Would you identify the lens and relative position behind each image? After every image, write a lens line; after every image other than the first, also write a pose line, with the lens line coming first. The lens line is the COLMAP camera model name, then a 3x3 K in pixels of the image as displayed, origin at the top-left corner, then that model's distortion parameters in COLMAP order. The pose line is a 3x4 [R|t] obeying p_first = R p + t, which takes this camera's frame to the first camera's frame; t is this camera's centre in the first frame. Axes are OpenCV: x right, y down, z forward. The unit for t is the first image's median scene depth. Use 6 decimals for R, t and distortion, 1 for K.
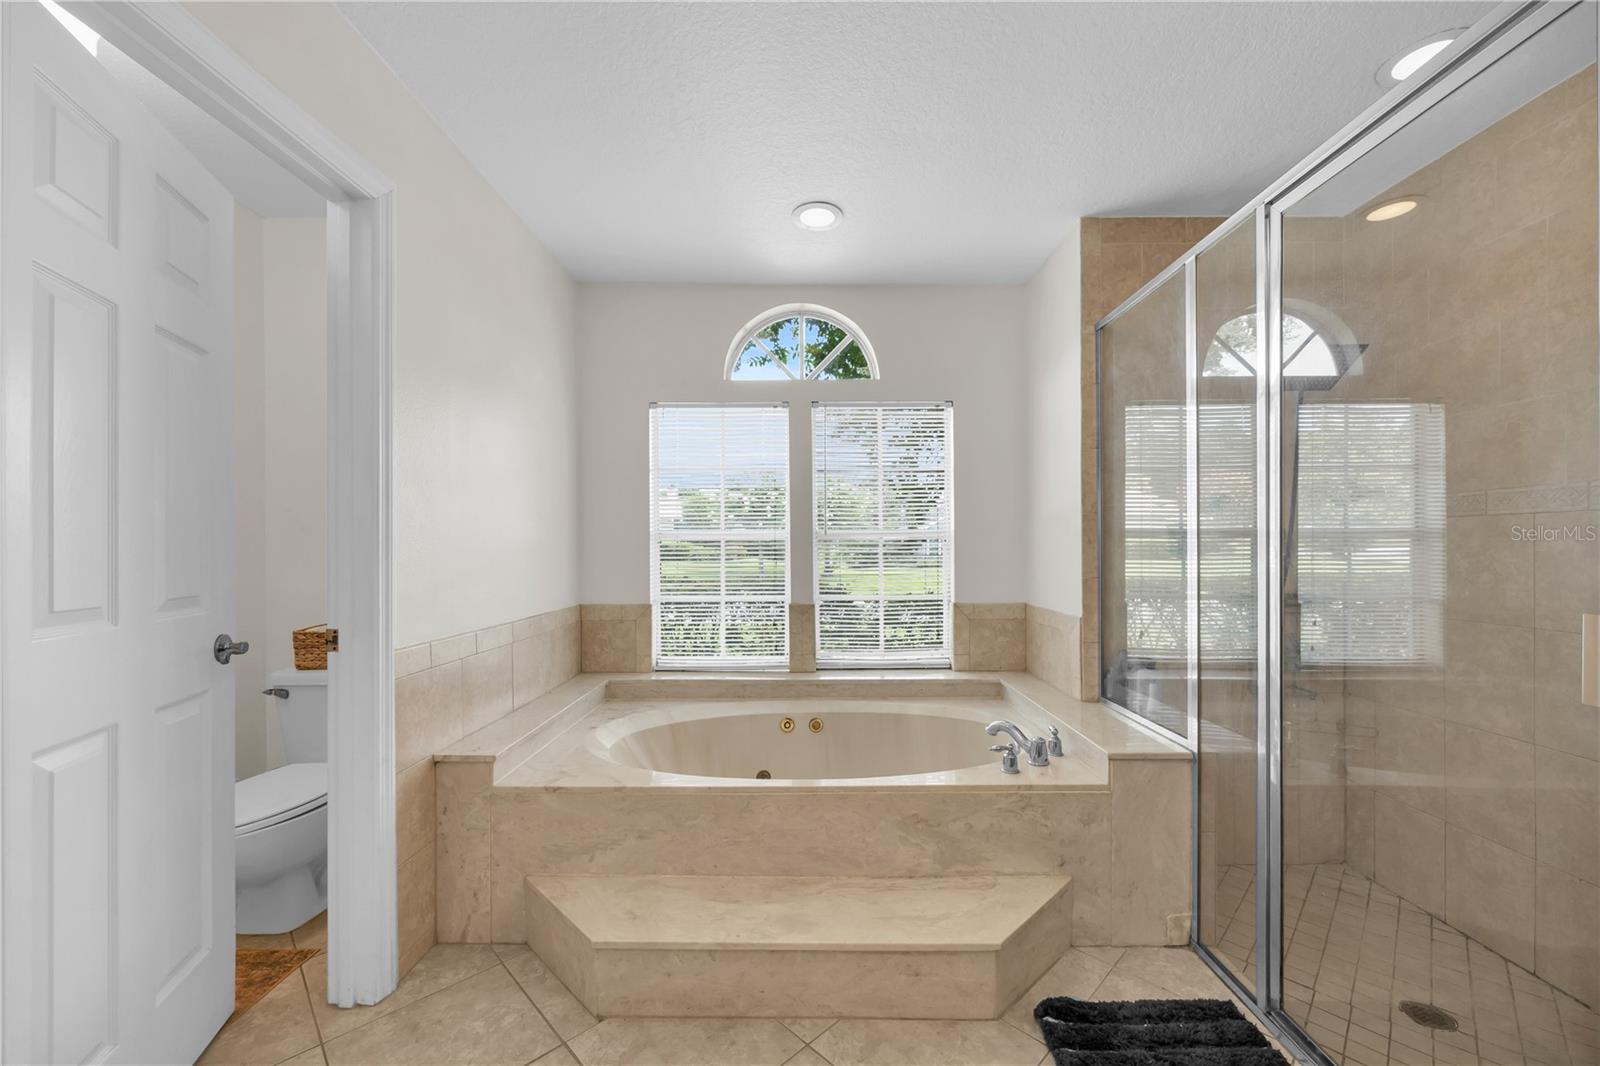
lens RADIAL K [[620.5, 0, 796.8], [0, 620.5, 542.0], [0, 0, 1]] dist [-0.000110, -0.000407]
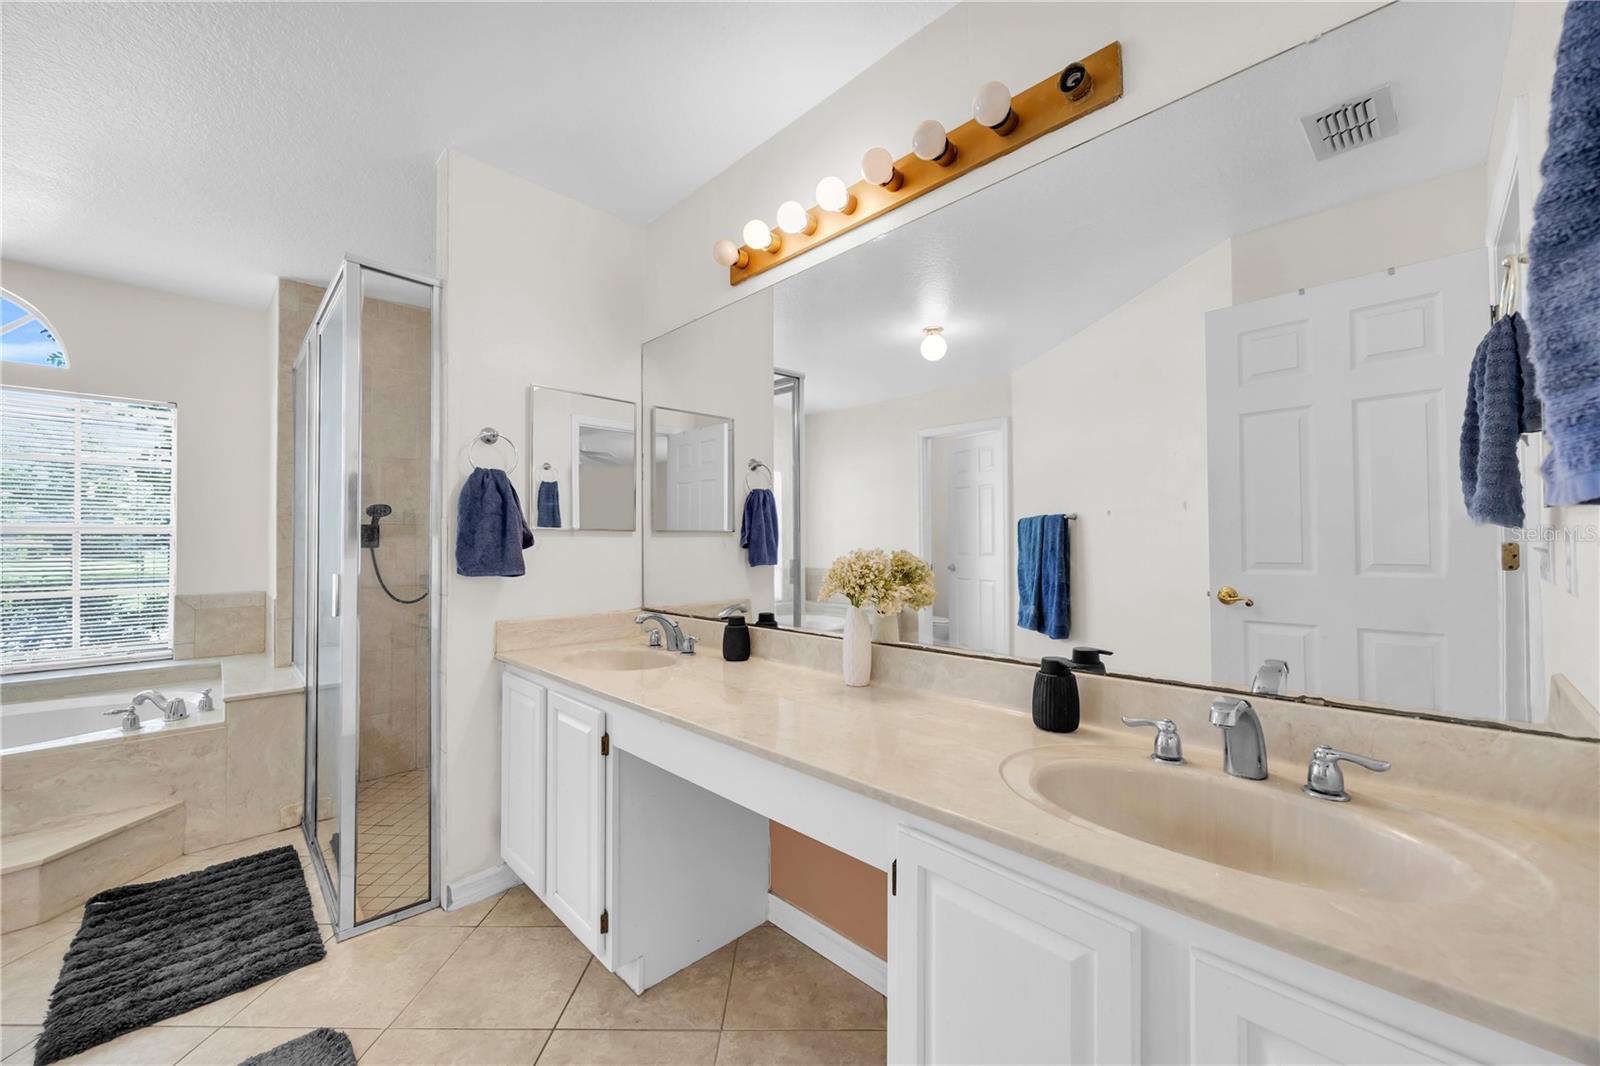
lens RADIAL K [[620.5, 0, 801.7], [0, 620.5, 529.0], [0, 0, 1]] dist [-0.000110, -0.000407]
pose [[0.709905, 0.014178, 0.704155, 0.437845], [-0.007008, 0.999890, -0.013068, -0.012058], [-0.704263, 0.004342, 0.709926, -0.807883]]
